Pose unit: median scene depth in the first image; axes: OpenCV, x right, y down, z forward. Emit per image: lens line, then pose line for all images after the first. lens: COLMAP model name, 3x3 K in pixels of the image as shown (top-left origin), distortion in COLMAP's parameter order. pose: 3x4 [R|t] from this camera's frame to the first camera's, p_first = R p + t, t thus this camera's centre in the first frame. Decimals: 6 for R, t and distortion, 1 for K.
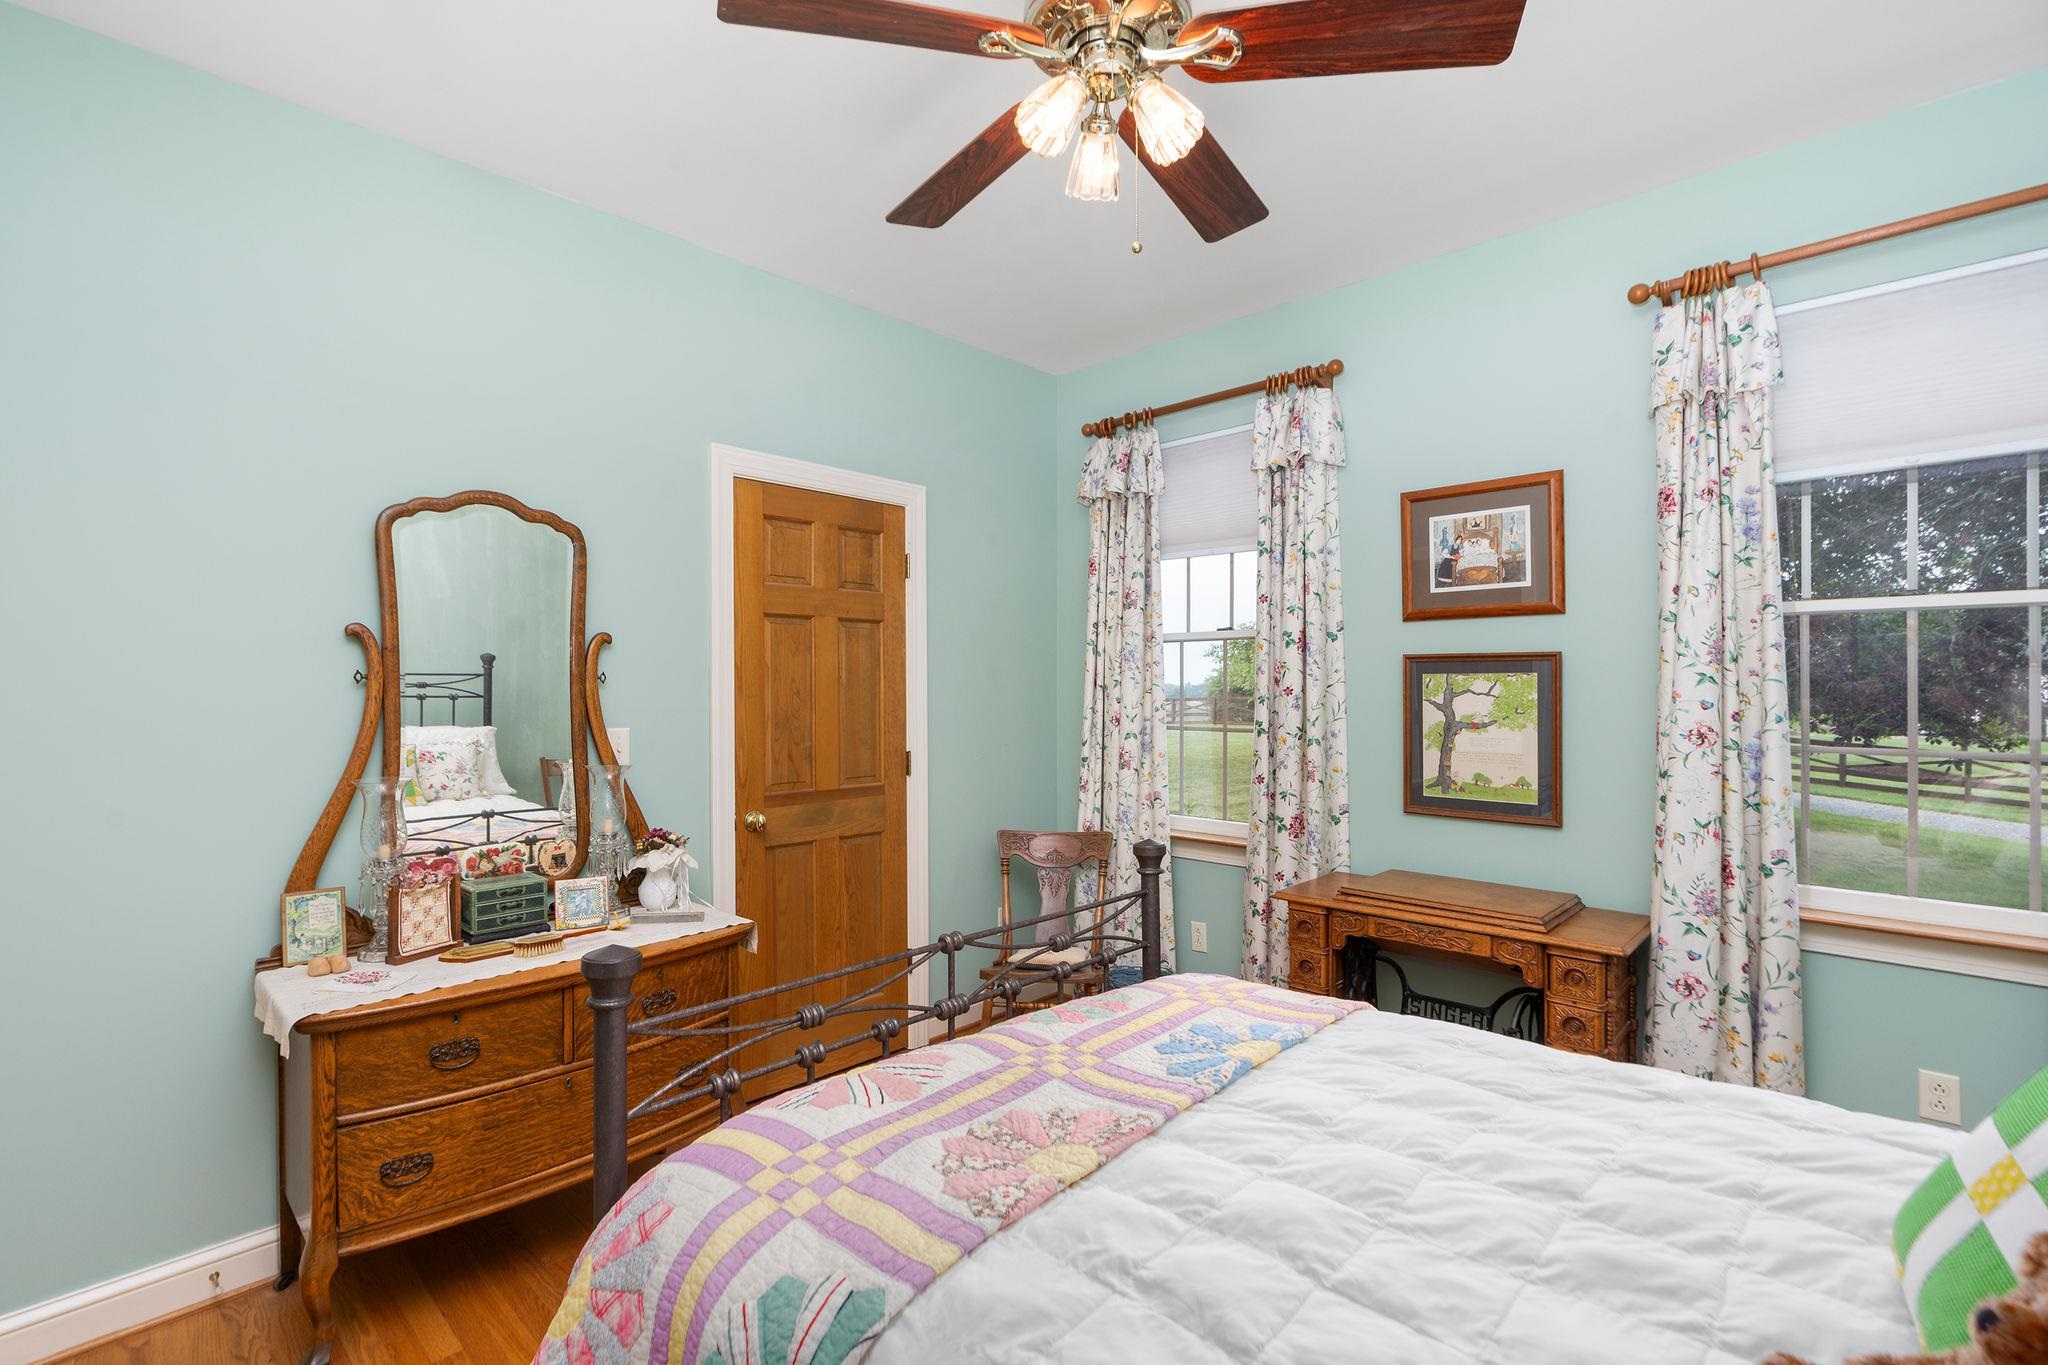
lens RADIAL K [[949.8, 0, 1014.1], [0, 949.8, 685.1], [0, 0, 1]] dist [-0.003999, -0.000231]
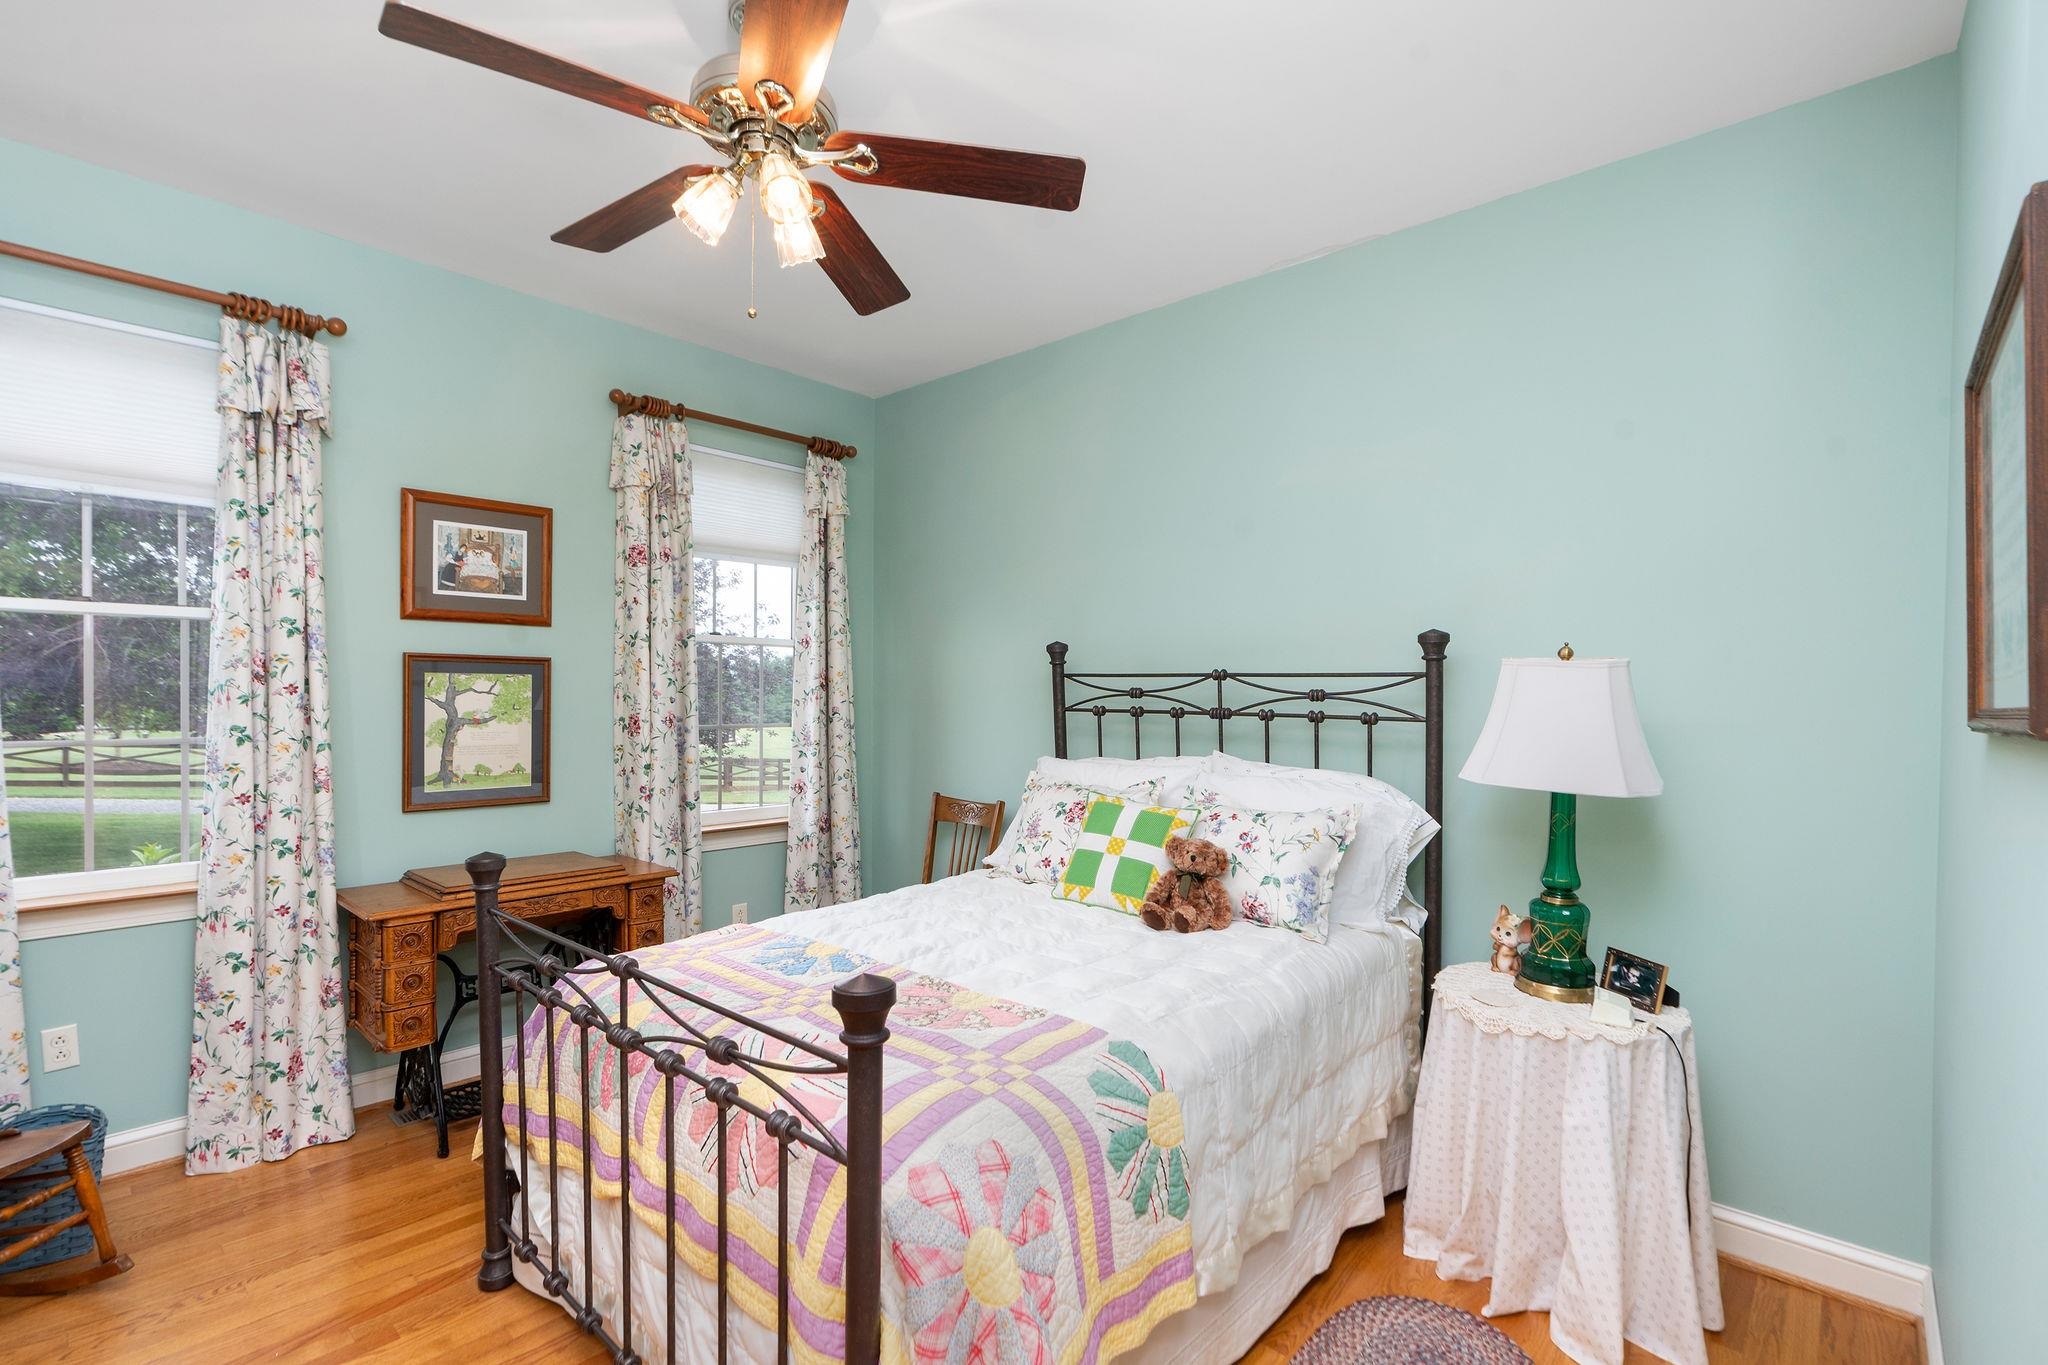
lens RADIAL K [[949.8, 0, 1014.5], [0, 949.8, 691.2], [0, 0, 1]] dist [-0.003999, -0.000231]
pose [[-0.035364, -0.000213, 0.999374, -0.621863], [-0.011039, 0.999939, -0.000178, 0.001519], [-0.999314, -0.011039, -0.035364, 0.416910]]
